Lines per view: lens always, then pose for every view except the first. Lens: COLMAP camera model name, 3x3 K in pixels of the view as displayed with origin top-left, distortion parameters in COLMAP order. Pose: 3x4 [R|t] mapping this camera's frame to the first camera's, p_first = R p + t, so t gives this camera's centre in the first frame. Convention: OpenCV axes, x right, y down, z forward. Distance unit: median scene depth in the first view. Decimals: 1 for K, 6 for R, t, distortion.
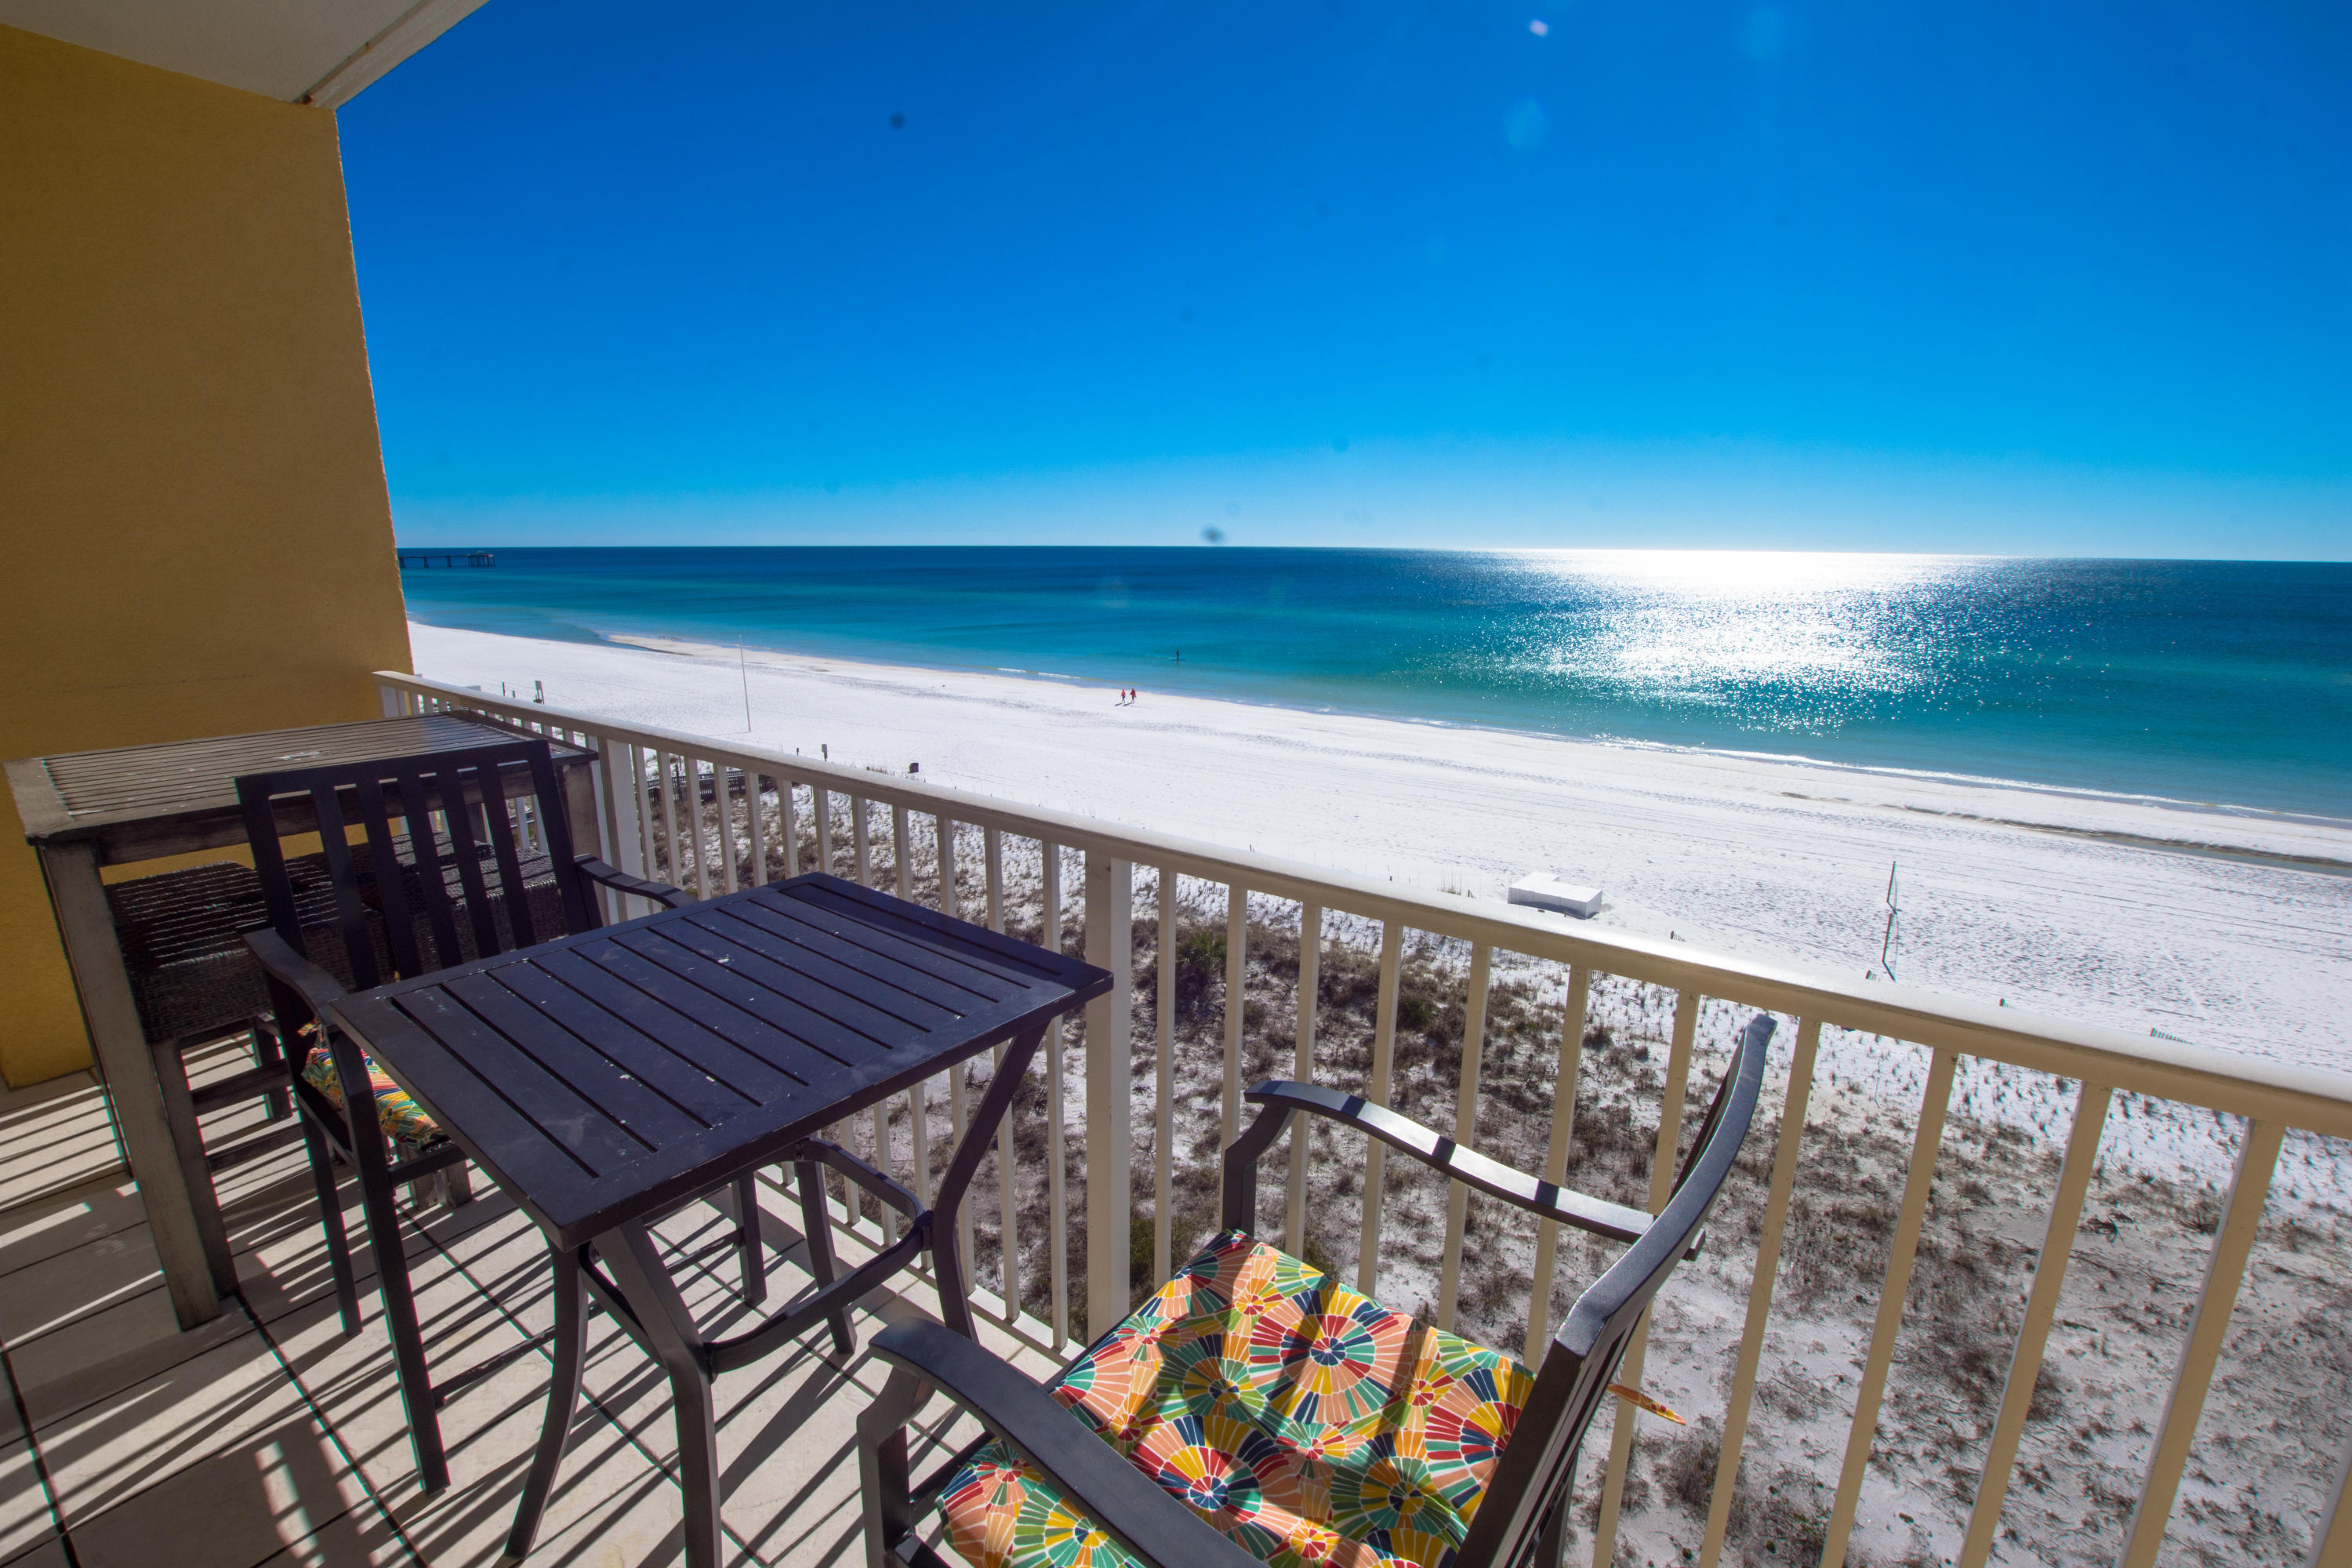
lens RADIAL K [[1037.0, 0, 1187.7], [0, 1037.0, 783.1], [0, 0, 1]] dist [-0.036752, 0.005912]
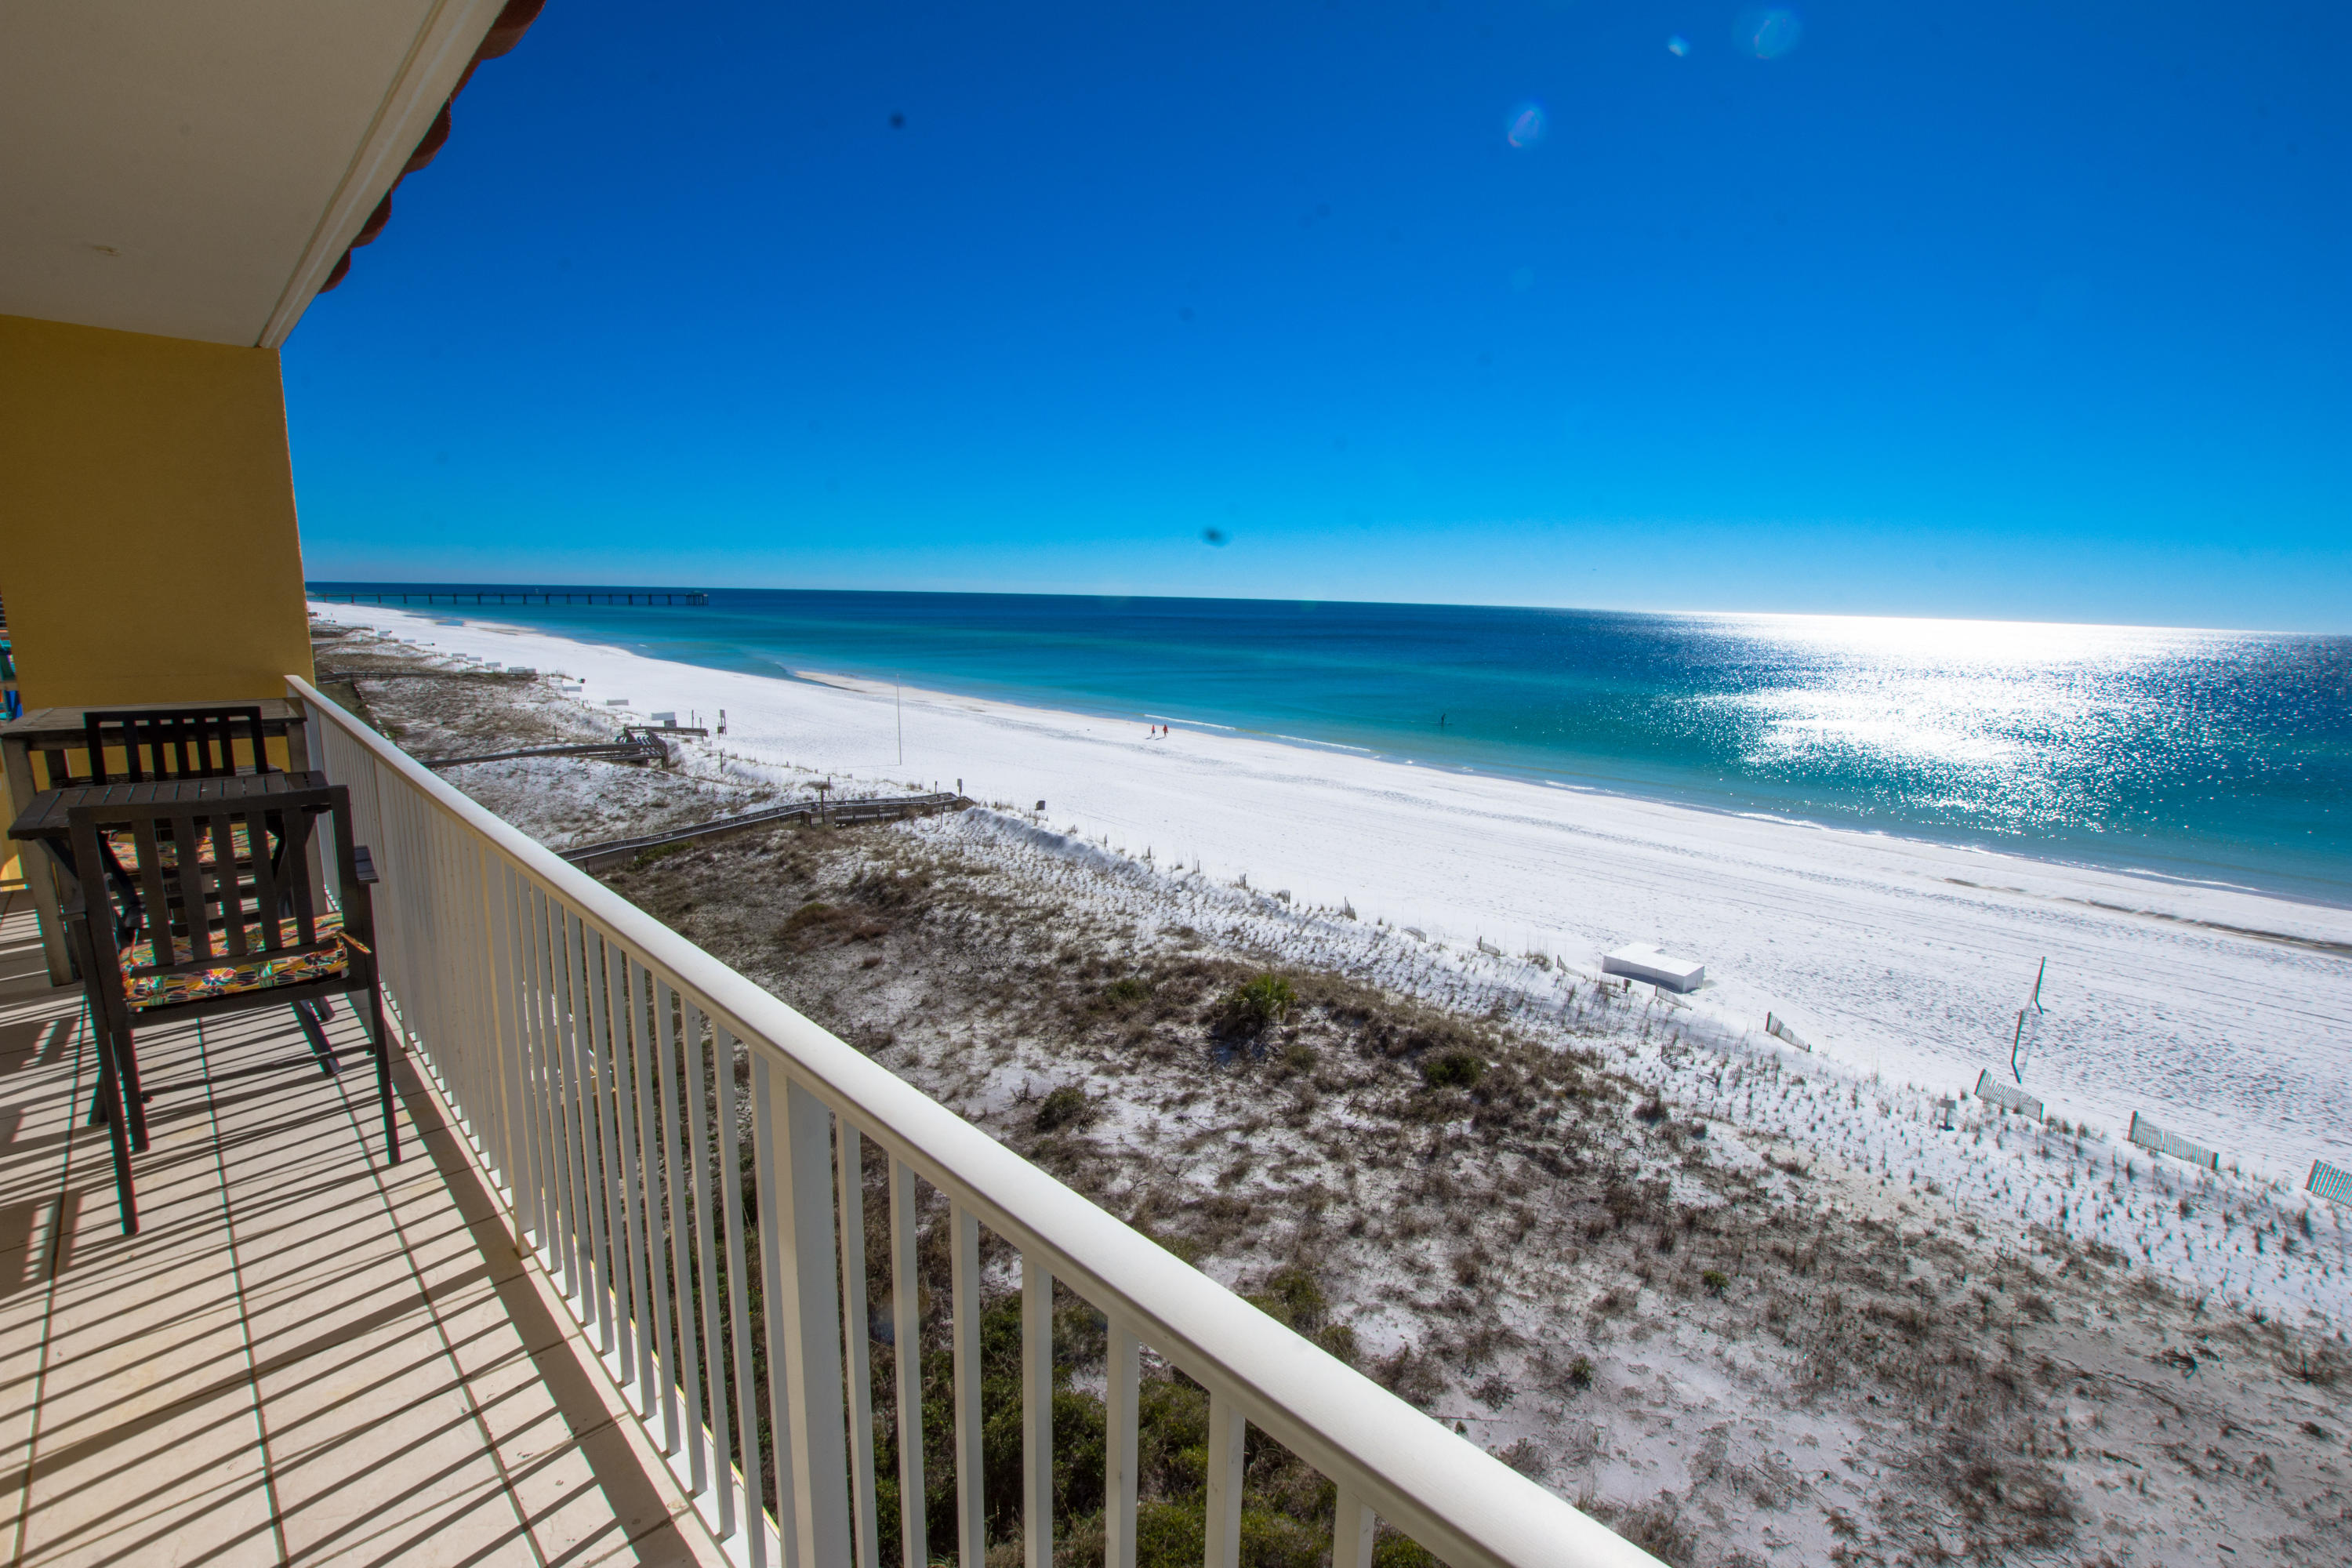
lens RADIAL K [[1037.0, 0, 1184.2], [0, 1037.0, 784.7], [0, 0, 1]] dist [-0.036752, 0.005912]
pose [[0.987038, 0.046796, -0.153509, 0.107825], [-0.054111, 0.997573, -0.043821, 0.007075], [0.151086, 0.051559, 0.987175, -0.047003]]
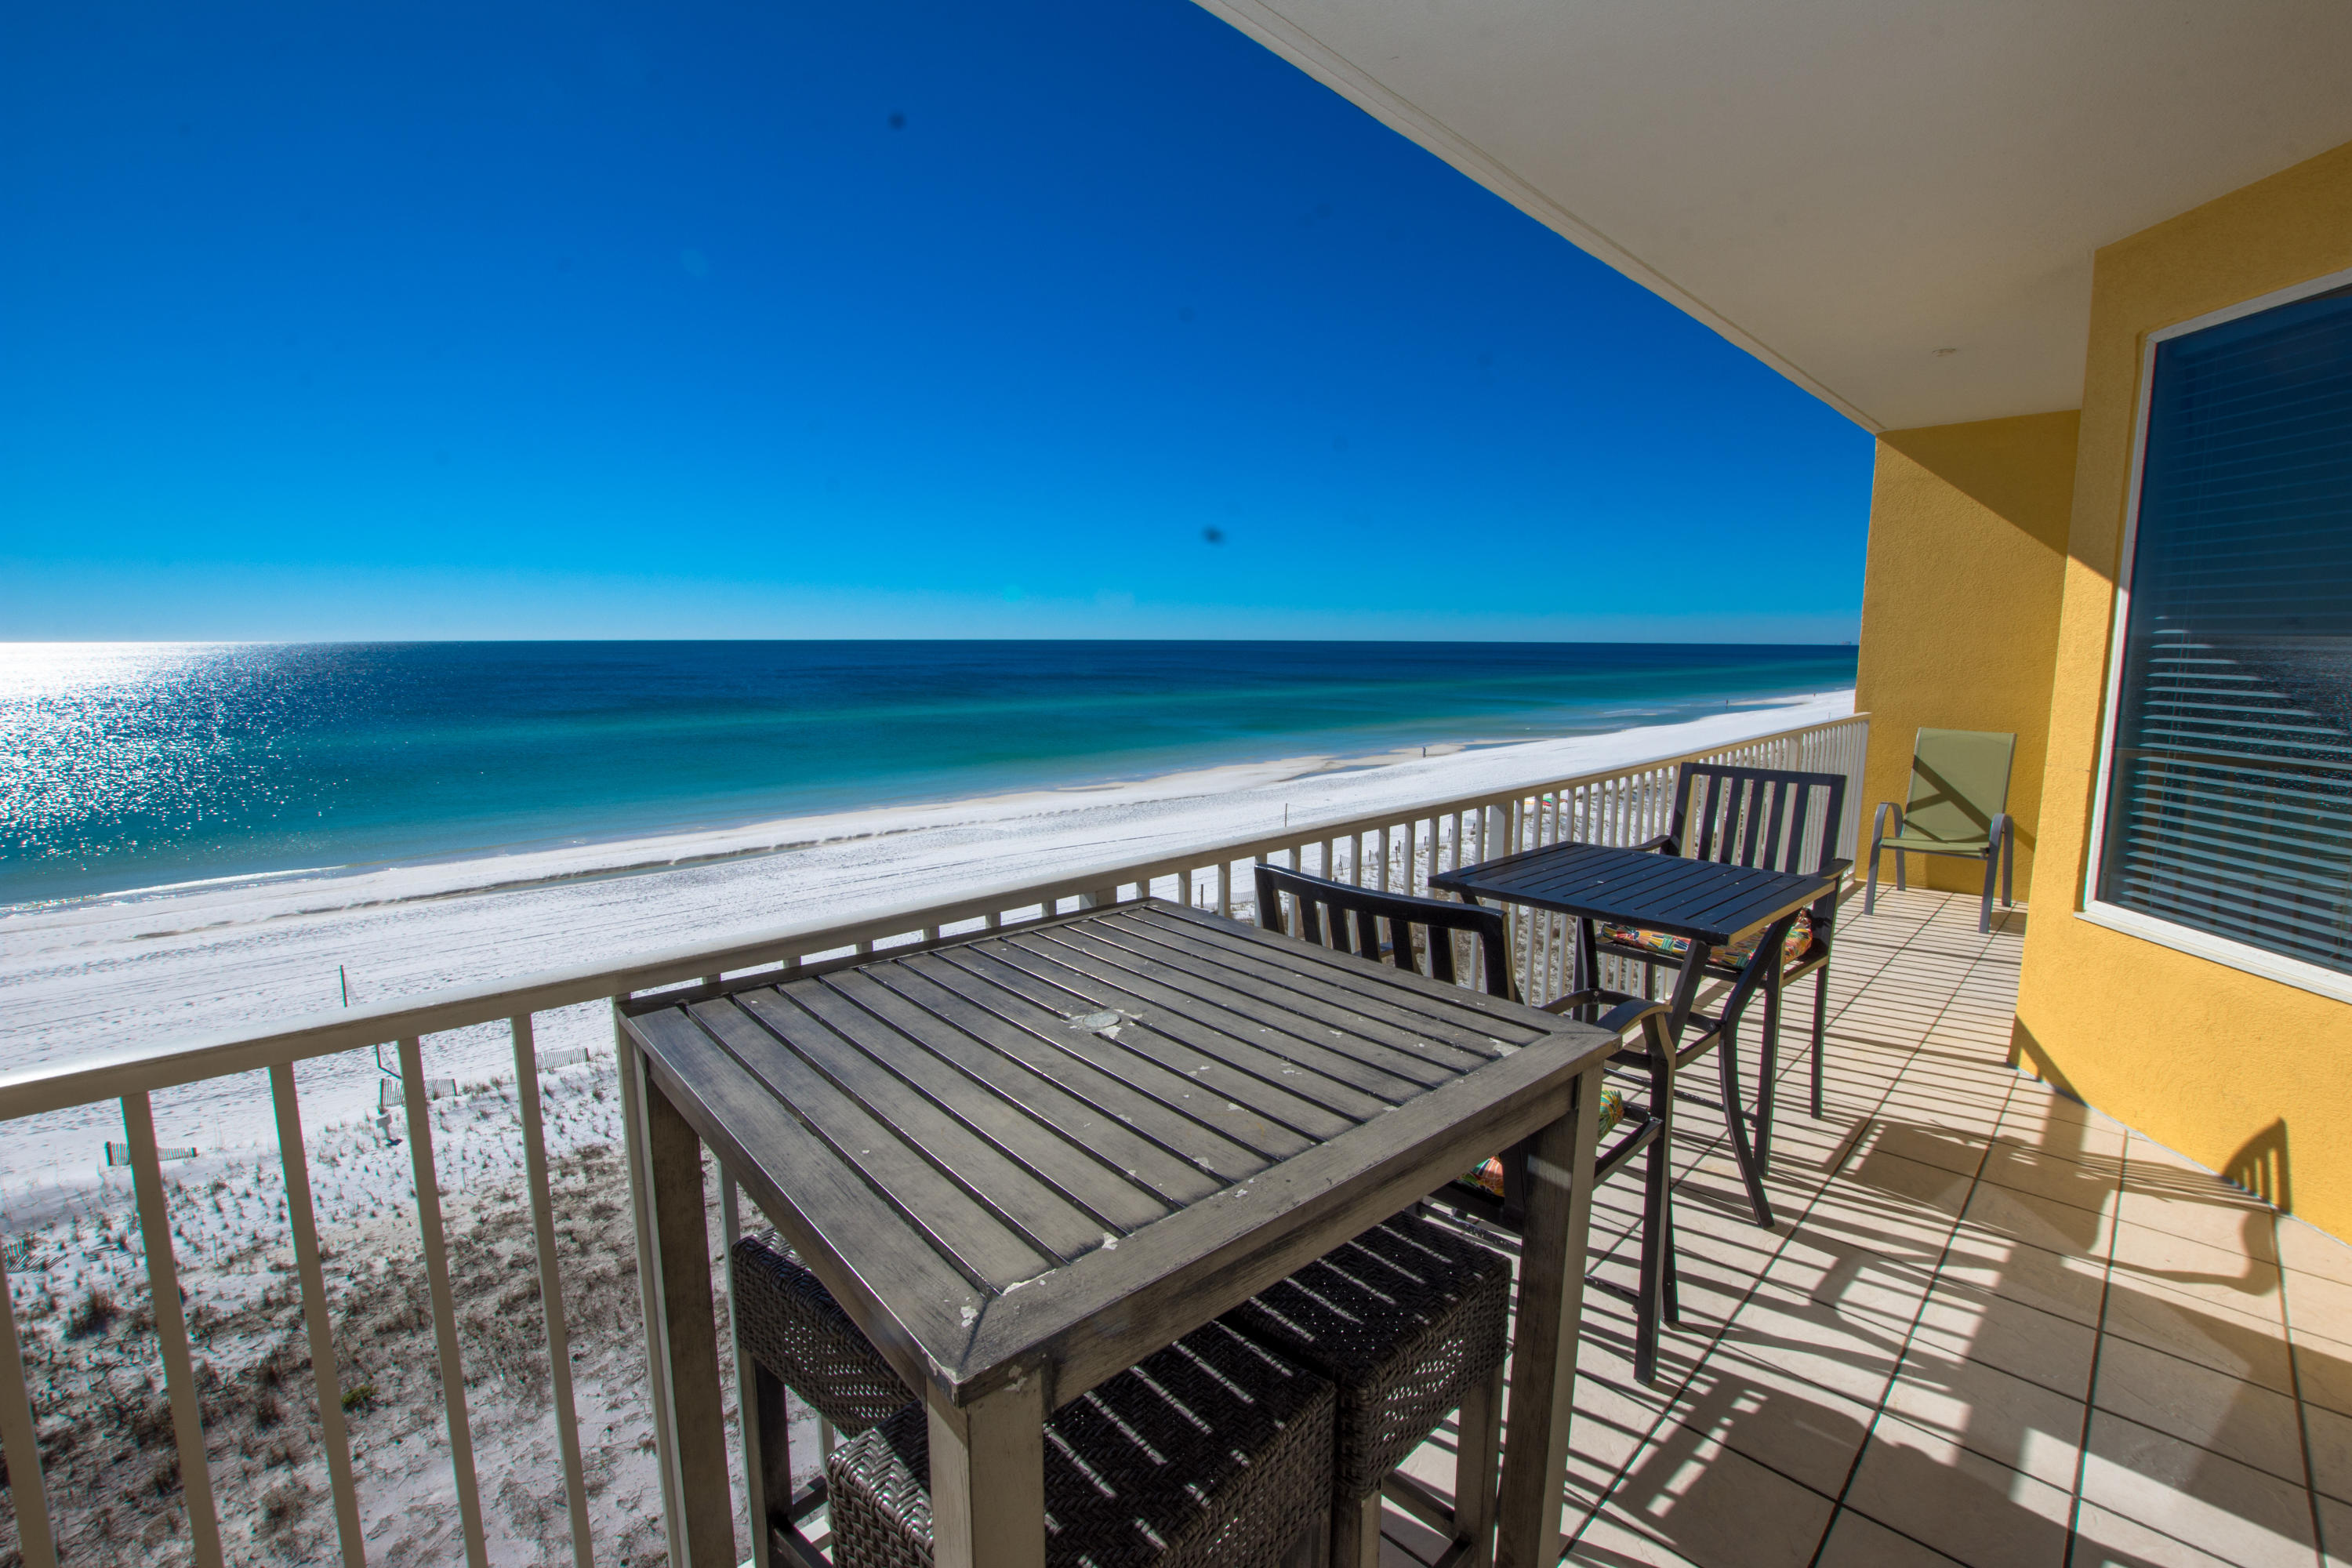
lens RADIAL K [[1037.0, 0, 1196.8], [0, 1037.0, 782.2], [0, 0, 1]] dist [-0.036752, 0.005912]
pose [[0.159961, -0.141795, 0.976886, -0.115942], [0.221158, 0.969620, 0.104527, -0.017635], [-0.962030, 0.199326, 0.186461, 0.066784]]
